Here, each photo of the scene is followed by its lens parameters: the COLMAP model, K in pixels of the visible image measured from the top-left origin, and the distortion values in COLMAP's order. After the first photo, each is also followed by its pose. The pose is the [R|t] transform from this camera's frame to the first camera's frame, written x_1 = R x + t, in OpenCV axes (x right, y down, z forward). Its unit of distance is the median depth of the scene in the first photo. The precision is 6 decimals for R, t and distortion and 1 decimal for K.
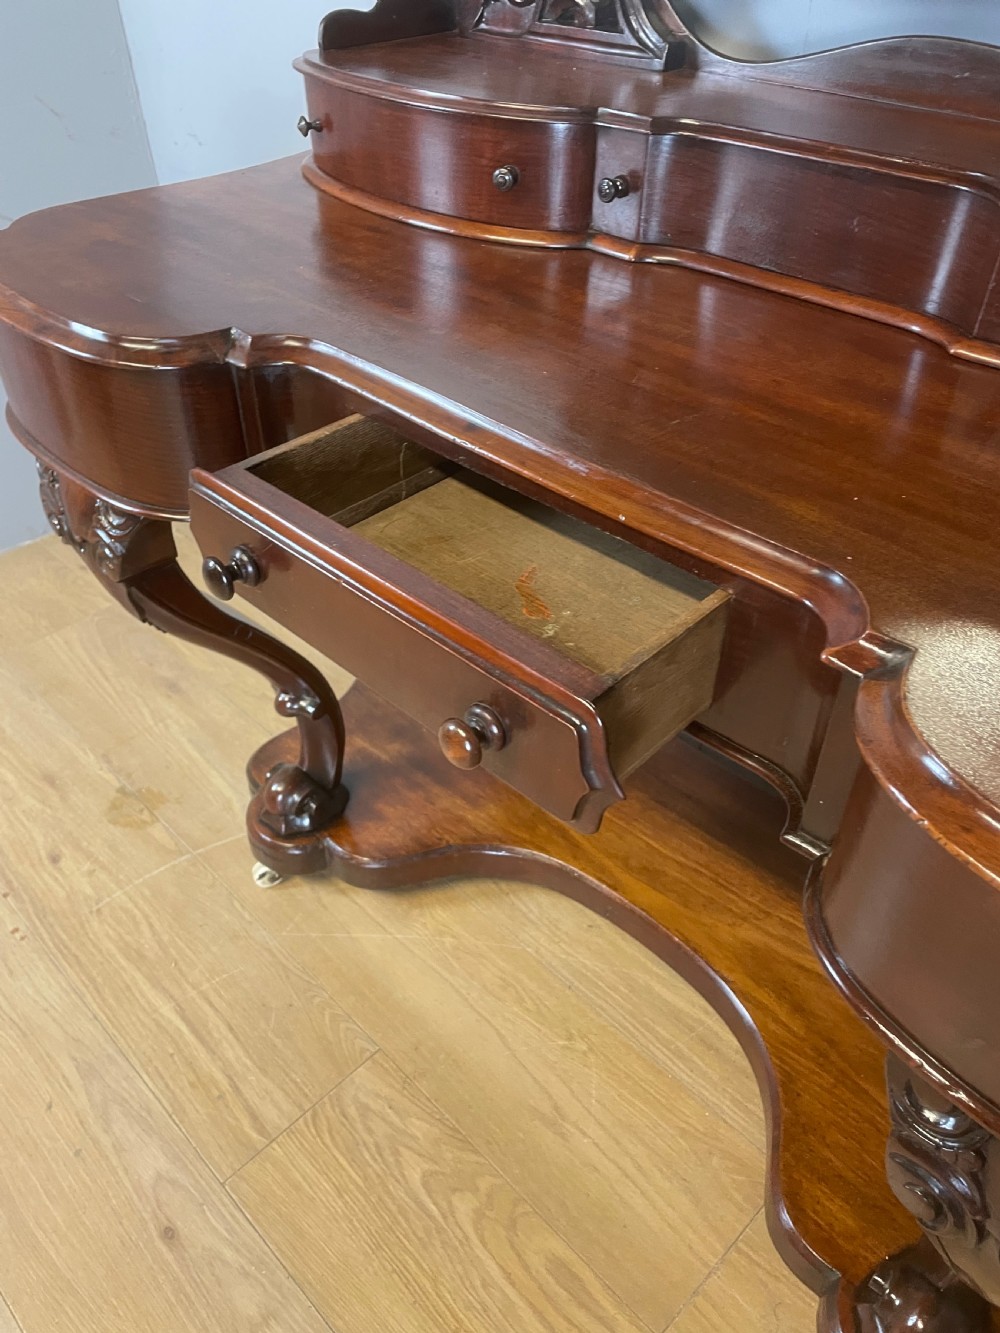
lens RADIAL K [[1006.0, 0, 494.9], [0, 1006.0, 674.0], [0, 0, 1]] dist [0.090423, -0.117412]
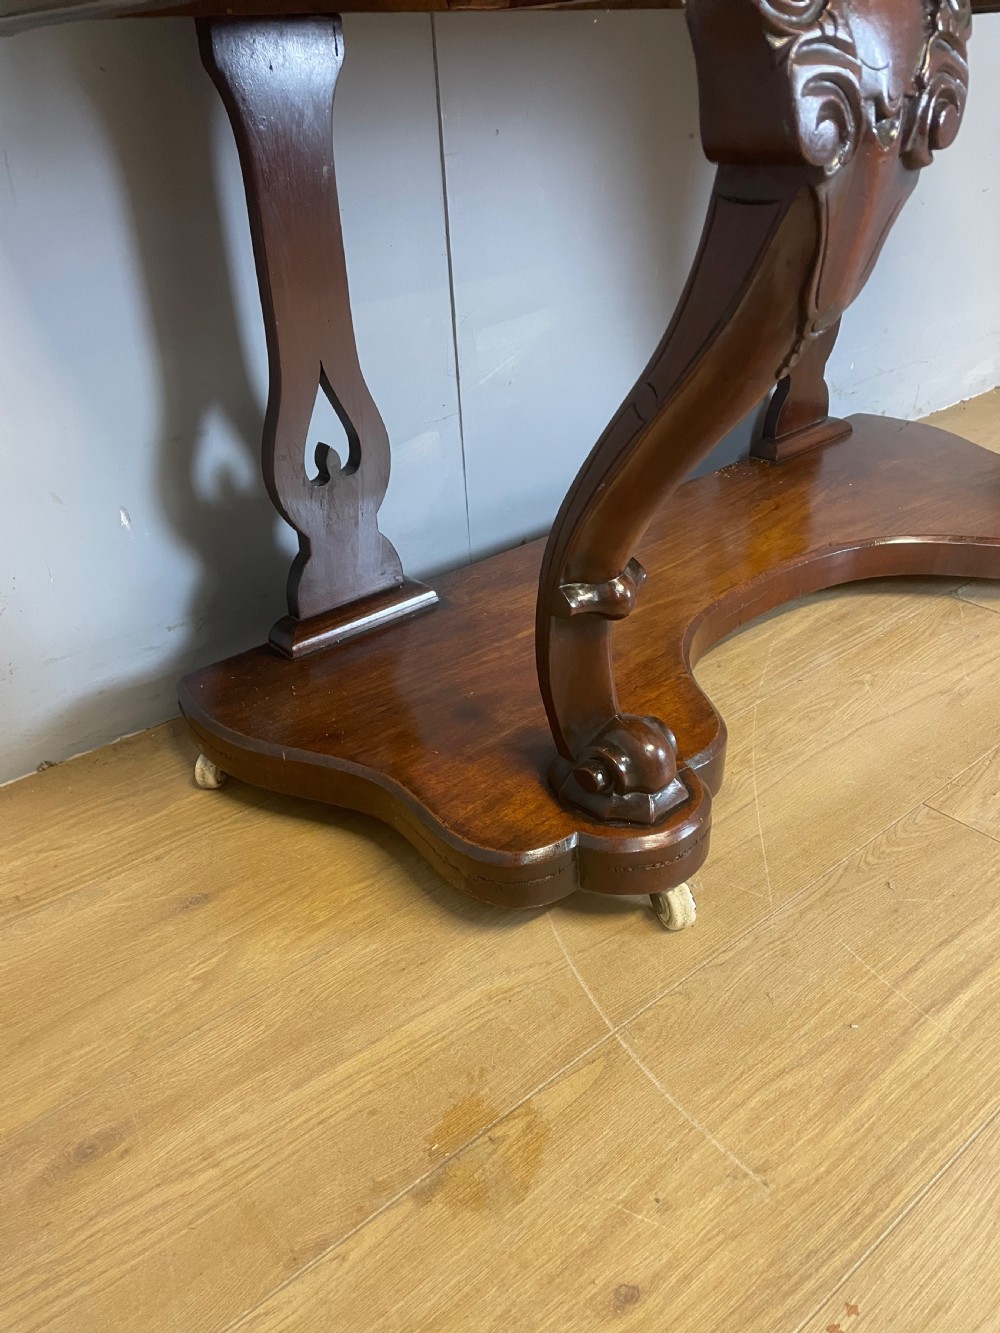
lens RADIAL K [[1000.6, 0, 501.7], [0, 1000.6, 675.2], [0, 0, 1]] dist [0.092318, -0.117008]
pose [[0.092810, -0.500310, 0.860858, -0.838281], [0.677817, 0.665068, 0.313446, -0.196606], [-0.729349, 0.554413, 0.400844, 0.907499]]
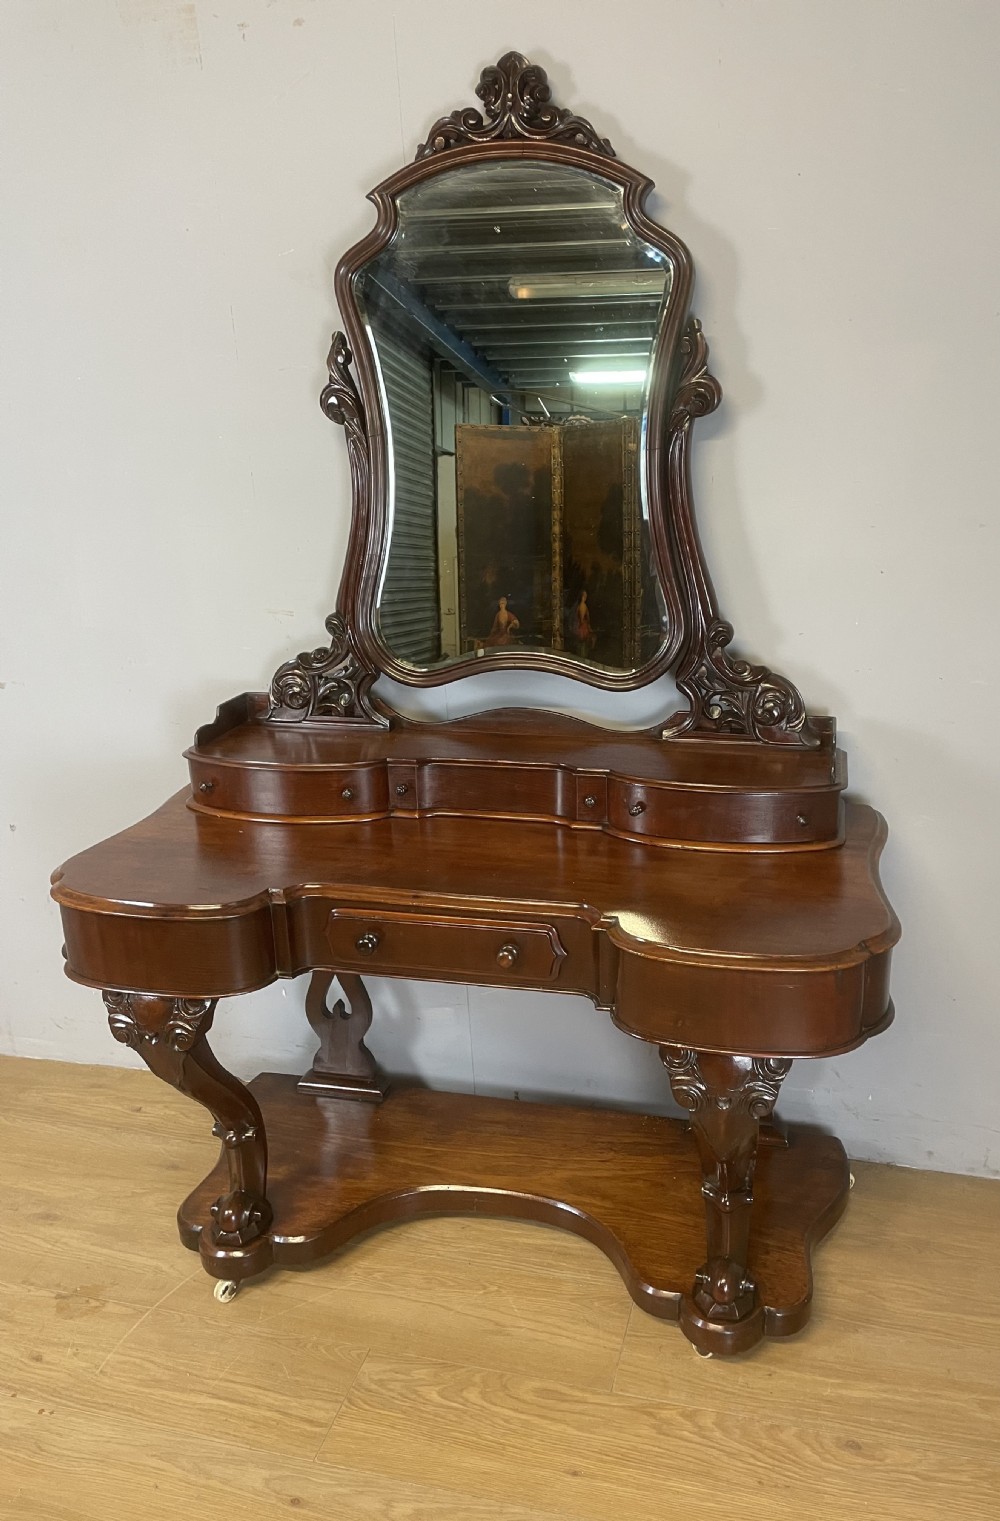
lens RADIAL K [[1134.2, 0, 566.1], [0, 1134.2, 755.2], [0, 0, 1]] dist [0.095070, -0.116758]
pose [[0.850403, -0.173926, 0.496554, -0.567993], [0.351663, 0.889891, -0.290564, 0.204183], [-0.391342, 0.421716, 0.817929, -0.831711]]
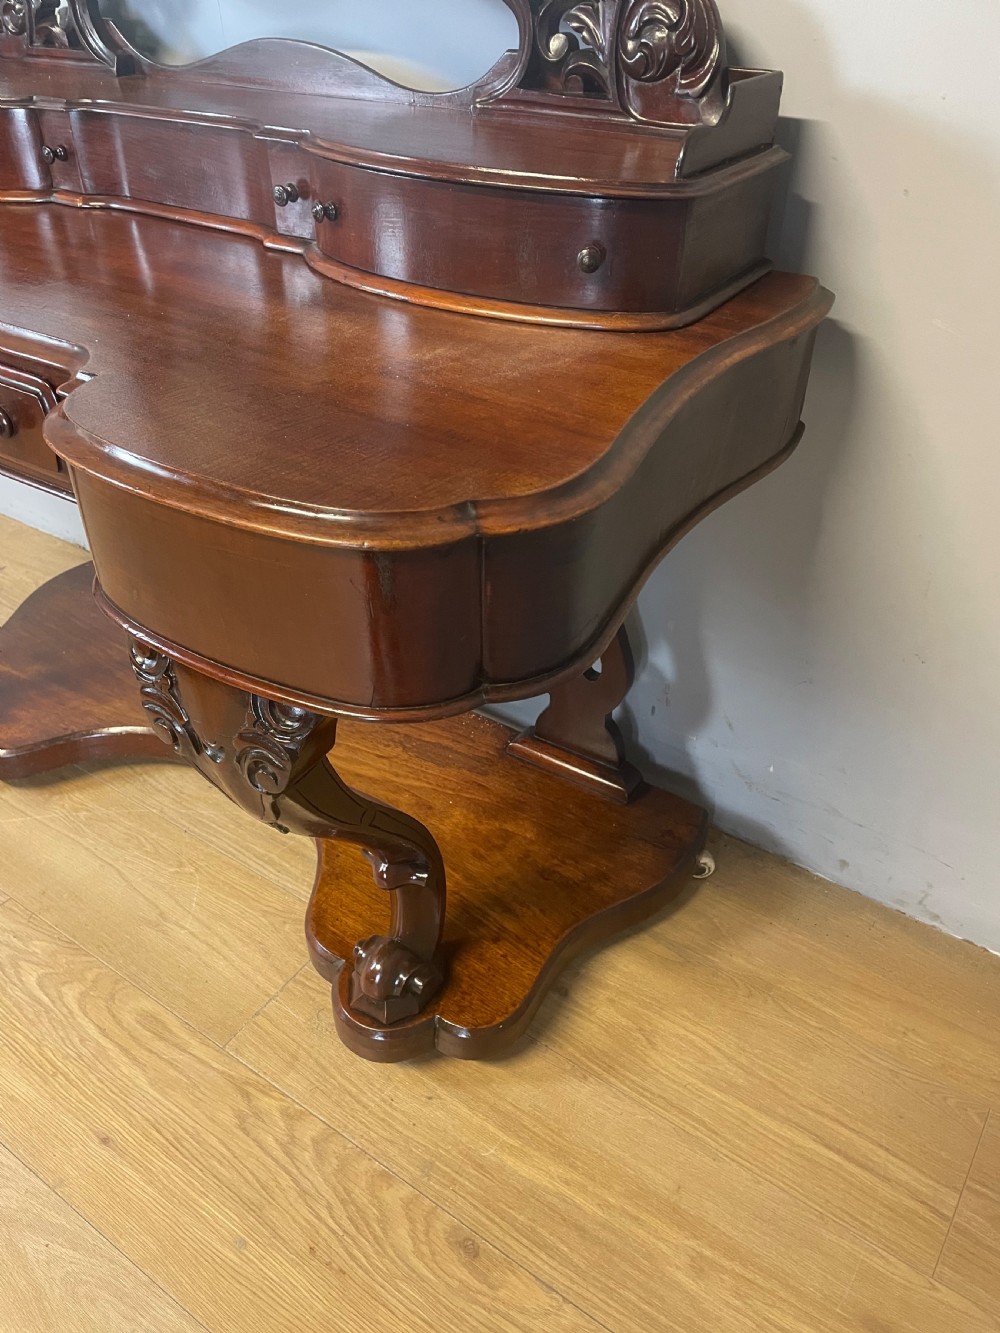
lens RADIAL K [[1000.6, 0, 501.7], [0, 1000.6, 675.2], [0, 0, 1]] dist [0.092318, -0.117008]
pose [[0.981319, -0.113065, 0.155655, 0.302997], [0.120958, 0.991761, -0.042173, 0.244051], [-0.149604, 0.060212, 0.986911, -0.268021]]
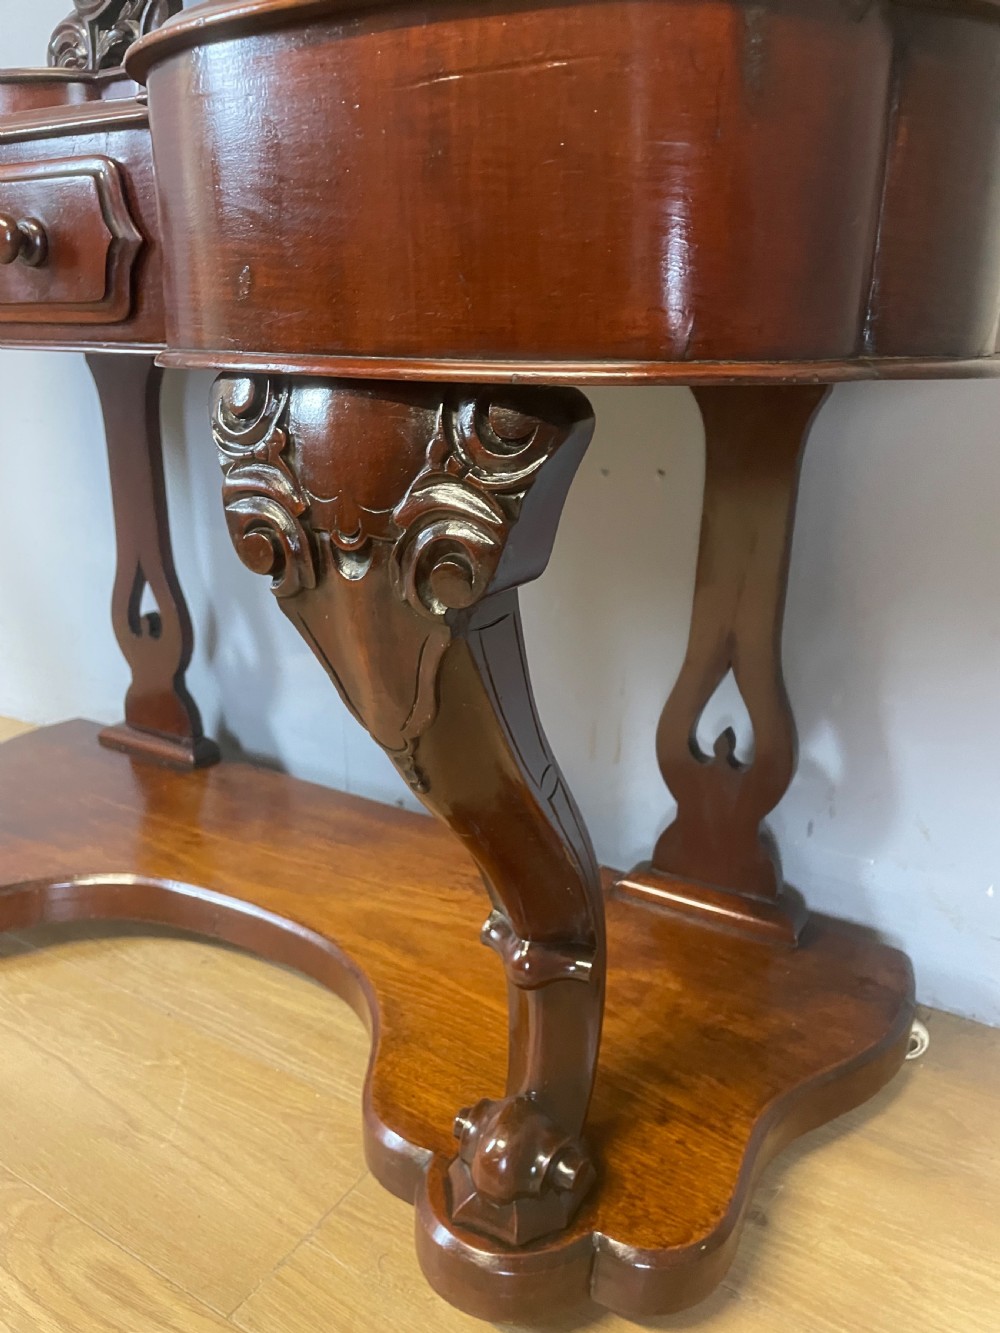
lens RADIAL K [[1008.4, 0, 503.0], [0, 1008.4, 681.6], [0, 0, 1]] dist [0.089210, -0.123413]
pose [[0.971501, -0.055630, 0.230414, 0.180066], [0.136618, 0.925782, -0.352510, 0.430216], [-0.193703, 0.373942, 0.906999, 0.073674]]
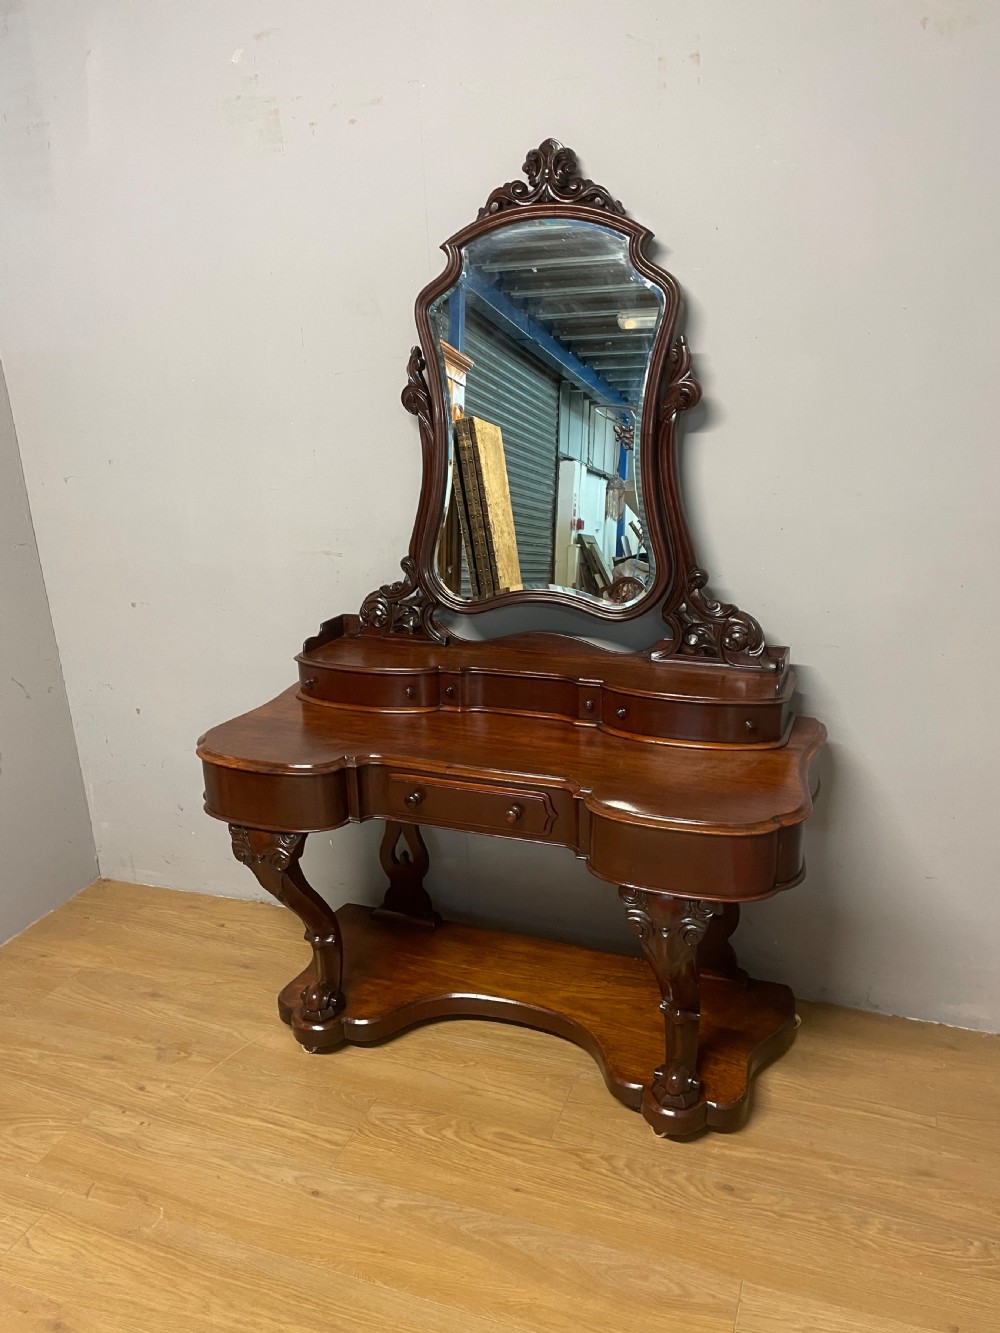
lens RADIAL K [[1000.6, 0, 501.7], [0, 1000.6, 675.2], [0, 0, 1]] dist [0.092318, -0.117008]
pose [[0.919766, -0.137574, 0.367565, -0.572241], [0.270327, 0.901036, -0.339202, 0.351607], [-0.284524, 0.411349, 0.865932, -1.097059]]
